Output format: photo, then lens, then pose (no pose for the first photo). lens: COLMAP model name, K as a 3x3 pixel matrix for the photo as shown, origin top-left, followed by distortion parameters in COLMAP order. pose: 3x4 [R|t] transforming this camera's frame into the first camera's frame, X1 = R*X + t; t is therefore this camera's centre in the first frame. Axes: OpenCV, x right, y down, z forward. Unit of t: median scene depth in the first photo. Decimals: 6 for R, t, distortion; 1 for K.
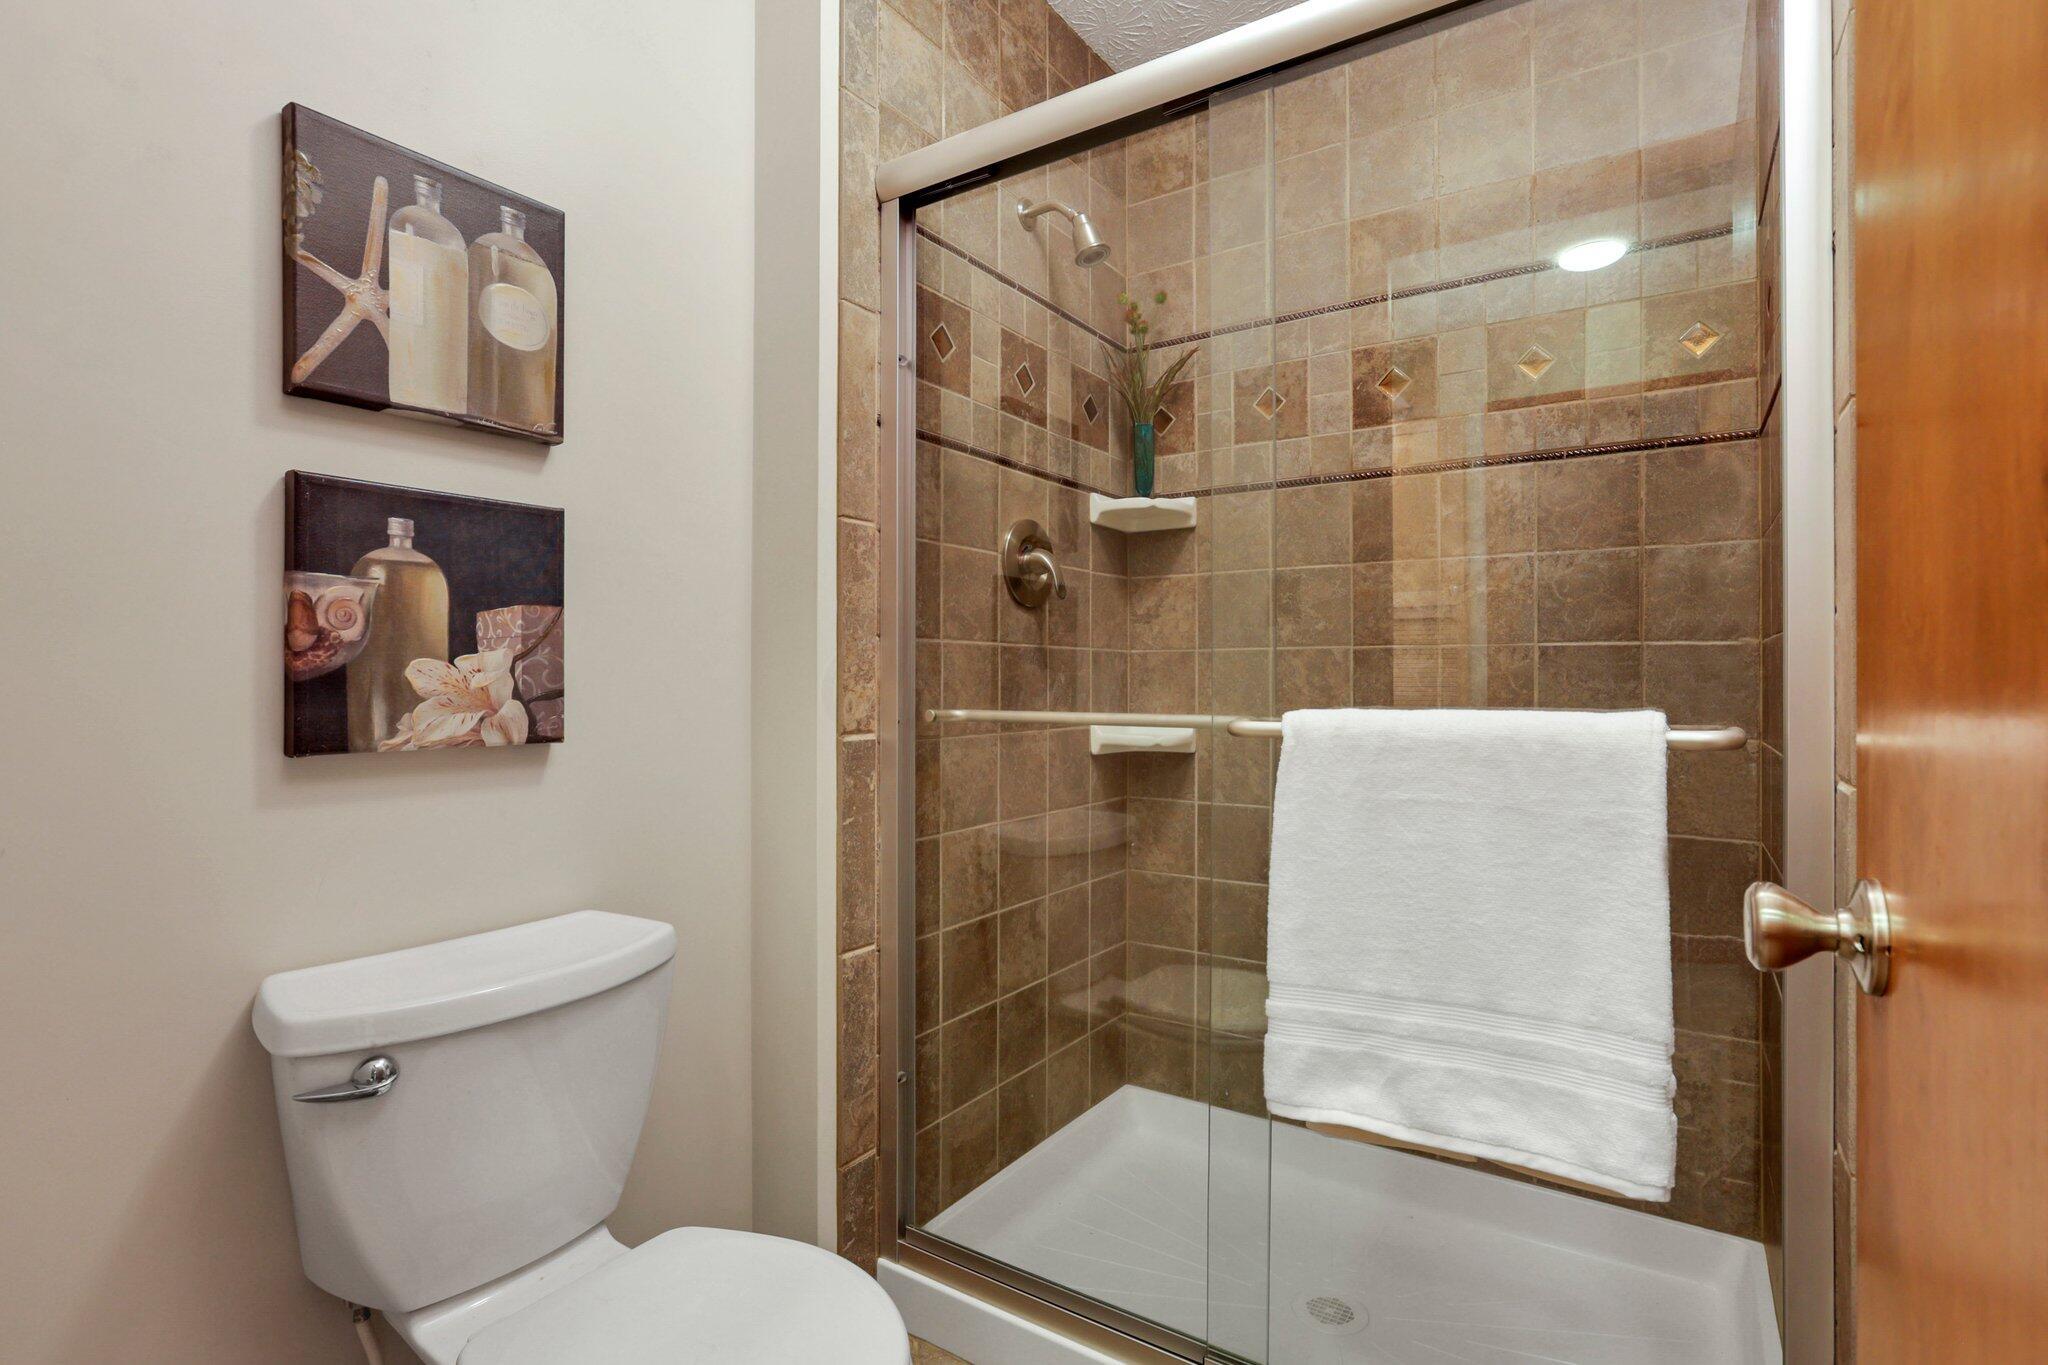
lens RADIAL K [[916.1, 0, 1024.0], [0, 916.1, 682.5], [0, 0, 1]] dist [-0.023669, 0.000693]
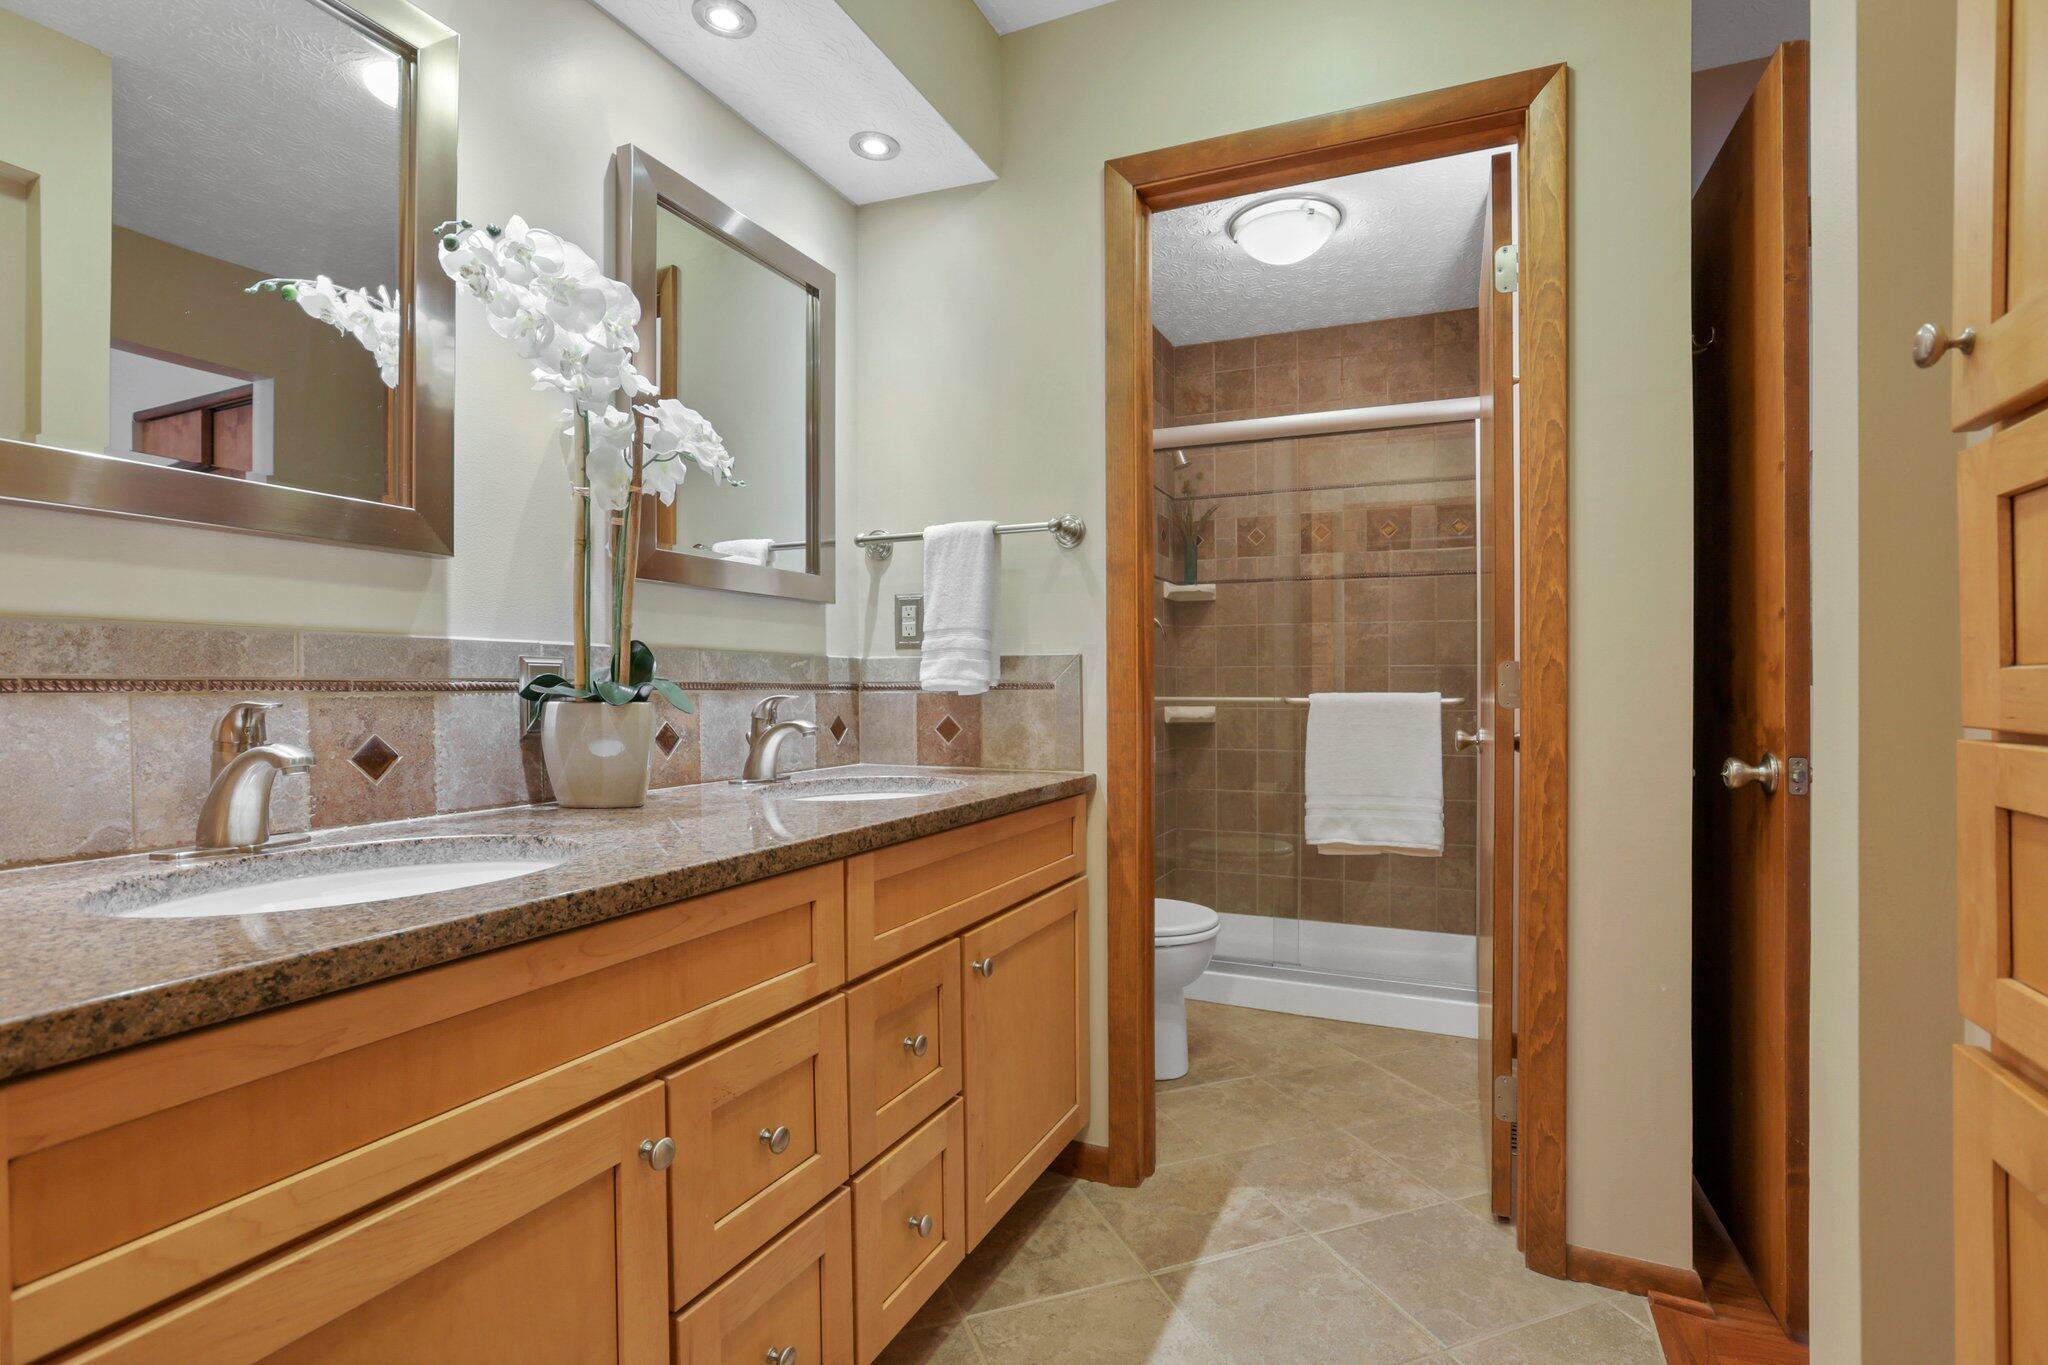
lens RADIAL K [[949.5, 0, 1014.3], [0, 949.5, 690.4], [0, 0, 1]] dist [-0.040632, 0.000469]
pose [[0.985428, -0.001920, 0.170082, -0.603022], [0.001488, 0.999995, 0.002664, 0.007022], [-0.170086, -0.002372, 0.985426, -0.910742]]
